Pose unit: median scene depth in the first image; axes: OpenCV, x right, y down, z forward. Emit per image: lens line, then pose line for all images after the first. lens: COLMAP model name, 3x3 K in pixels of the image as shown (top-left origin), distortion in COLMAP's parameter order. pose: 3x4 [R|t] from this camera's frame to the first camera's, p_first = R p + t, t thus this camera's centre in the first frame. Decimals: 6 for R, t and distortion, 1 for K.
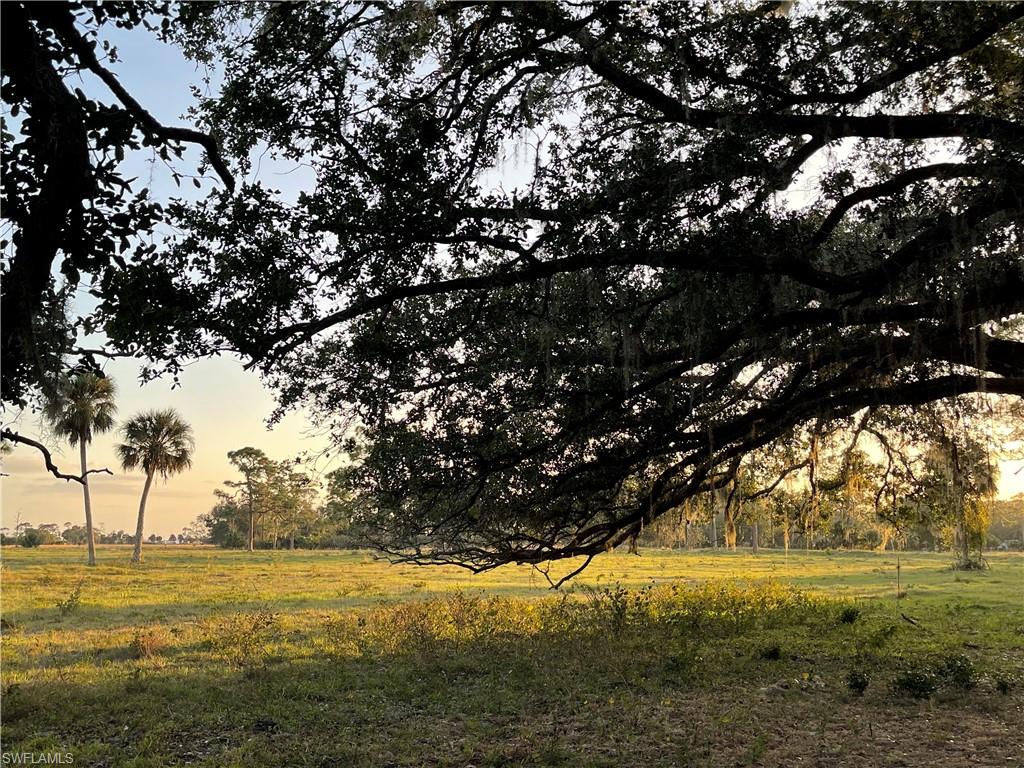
lens RADIAL K [[1041.0, 0, 512.0], [0, 1041.0, 384.0], [0, 0, 1]] dist [0.074367, -0.006958]
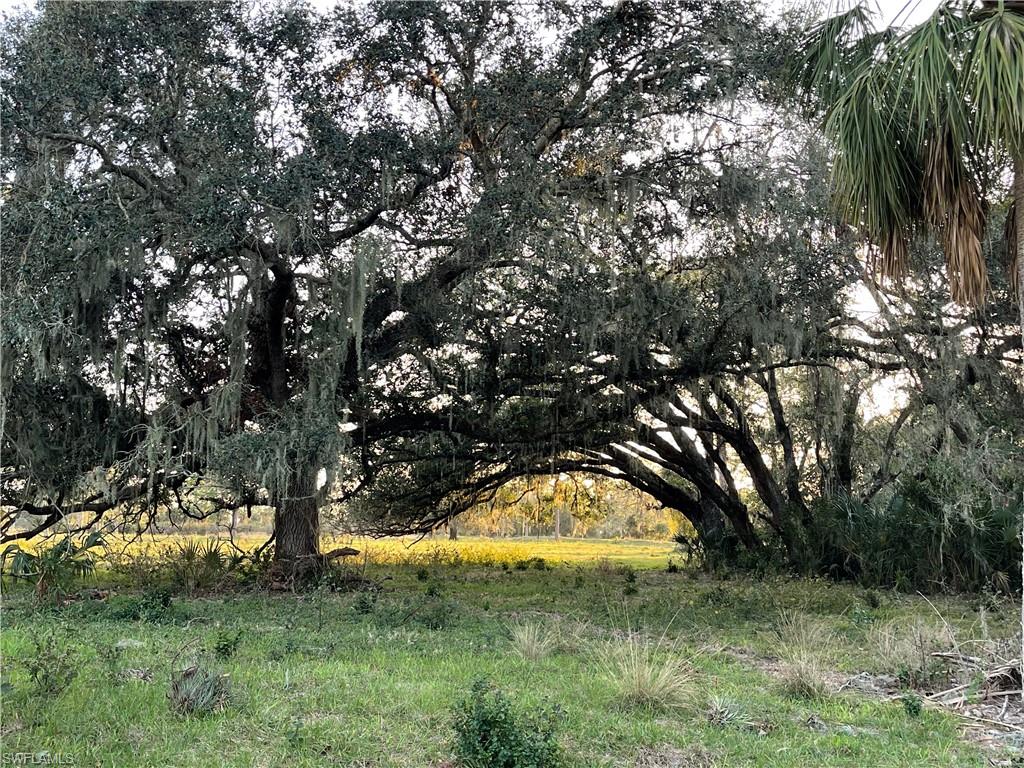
lens RADIAL K [[1131.3, 0, 512.0], [0, 1131.3, 384.0], [0, 0, 1]] dist [0.001079, 0.000185]
pose [[0.987119, 0.037874, 0.155438, -0.108123], [-0.040958, 0.999022, 0.016684, -0.167246], [-0.154654, -0.022835, 0.987705, -1.171412]]
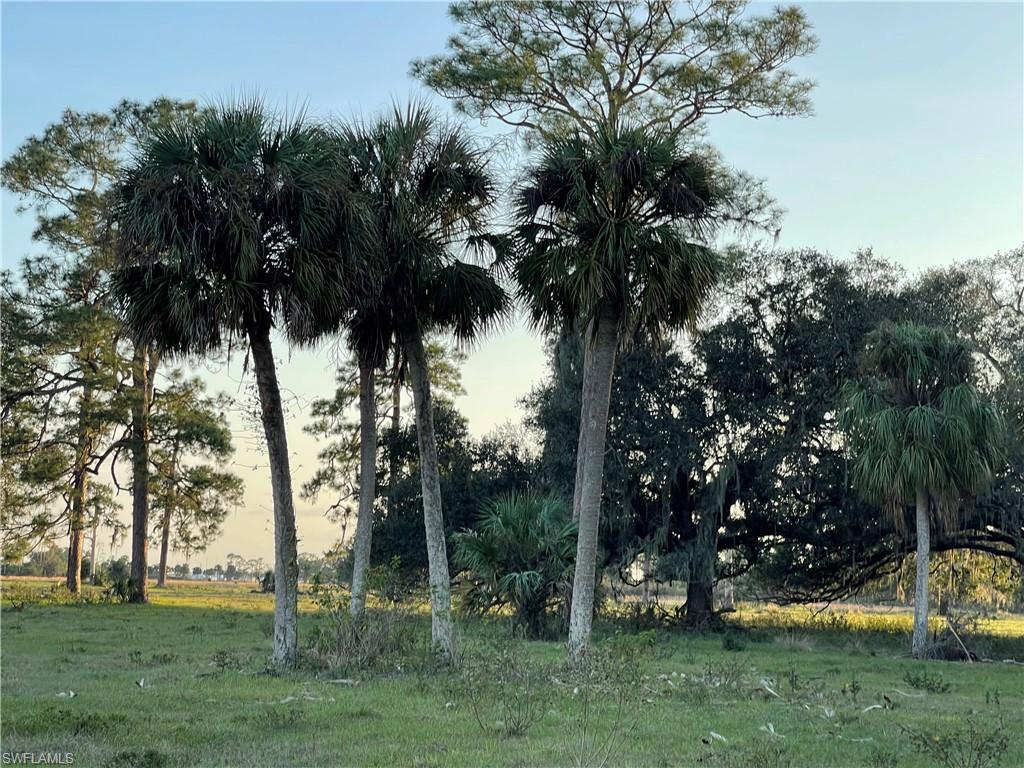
lens RADIAL K [[2224.3, 0, 512.0], [0, 2224.3, 384.0], [0, 0, 1]] dist [-0.277633, 3.123857]
pose [[0.990488, 0.022088, -0.135814, 0.033761], [-0.014614, 0.998336, 0.055781, -0.521108], [0.136820, -0.053266, 0.989163, -3.515156]]
